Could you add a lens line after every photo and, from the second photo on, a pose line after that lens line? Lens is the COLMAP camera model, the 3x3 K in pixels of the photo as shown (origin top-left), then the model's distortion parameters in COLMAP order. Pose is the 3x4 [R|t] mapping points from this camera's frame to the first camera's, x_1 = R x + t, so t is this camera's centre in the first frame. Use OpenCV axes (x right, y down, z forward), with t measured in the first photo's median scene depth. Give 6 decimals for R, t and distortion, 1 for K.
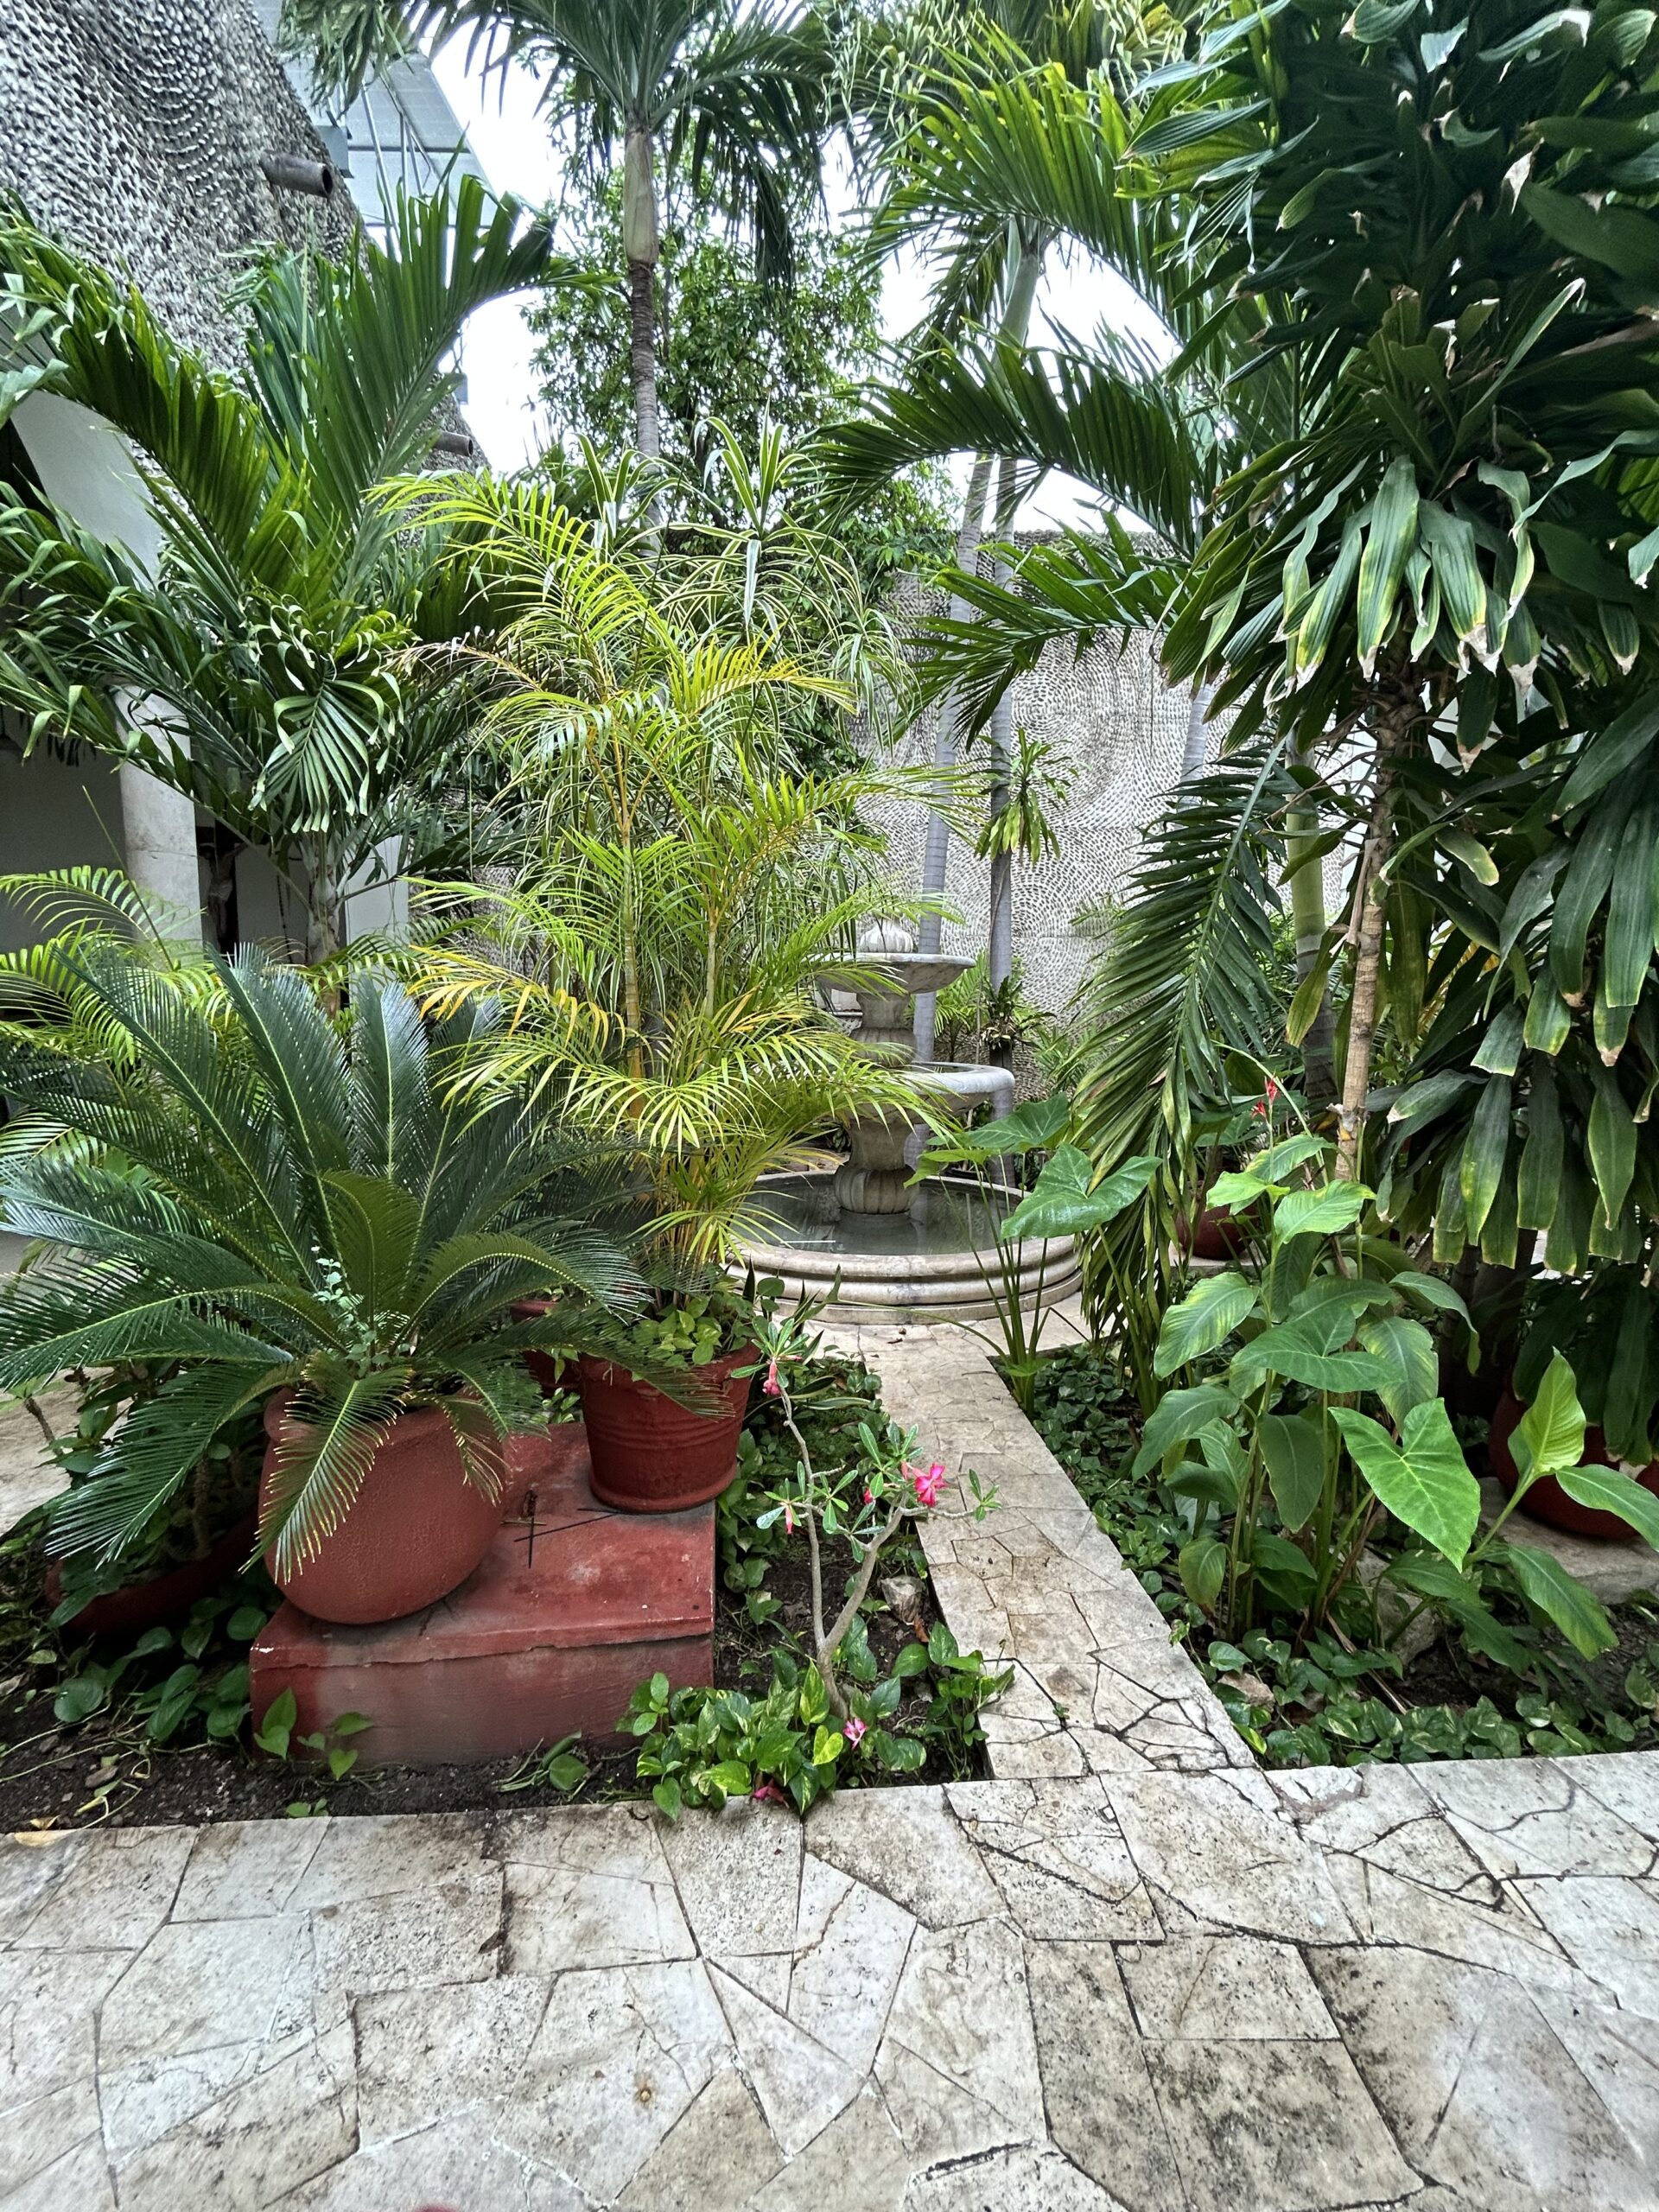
lens RADIAL K [[885.8, 0, 827.7], [0, 885.8, 1106.7], [0, 0, 1]] dist [-0.001401, -0.000253]
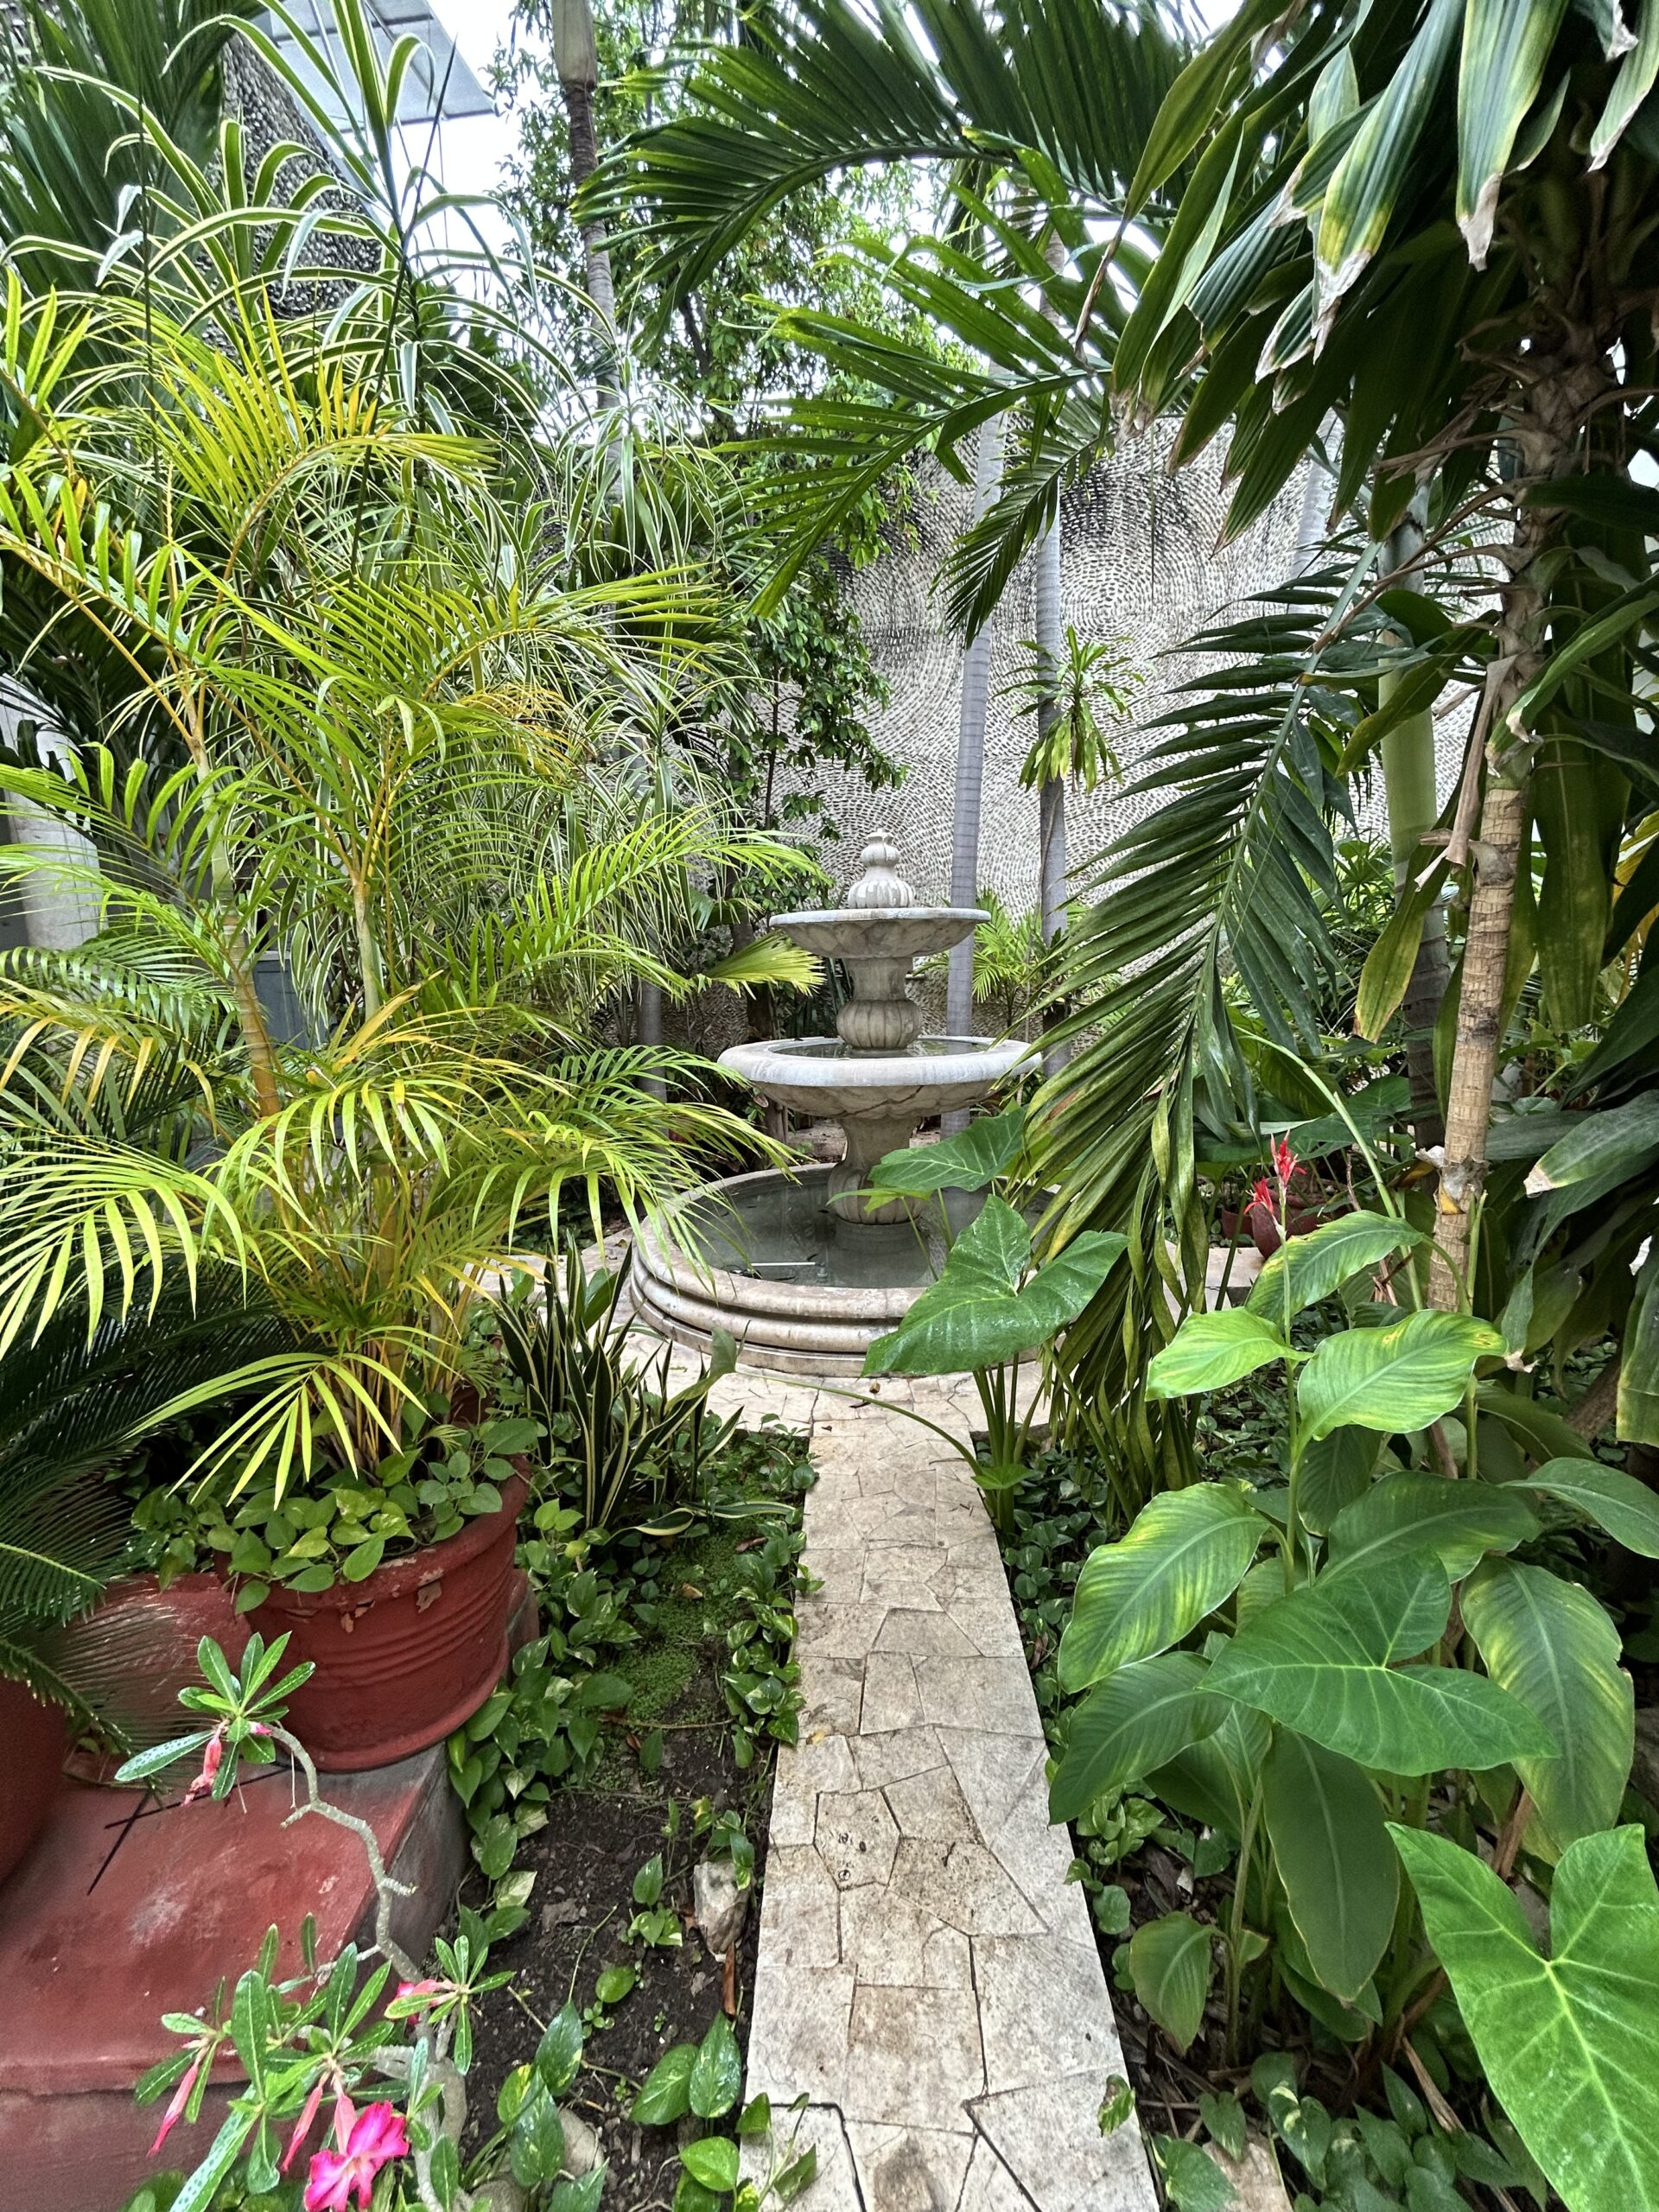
lens RADIAL K [[885.8, 0, 831.3], [0, 885.8, 1104.8], [0, 0, 1]] dist [-0.001401, -0.000253]
pose [[0.993083, -0.018810, -0.115902, 0.217089], [0.024123, 0.998713, 0.044605, -0.056212], [0.114914, -0.047092, 0.992259, 0.330905]]
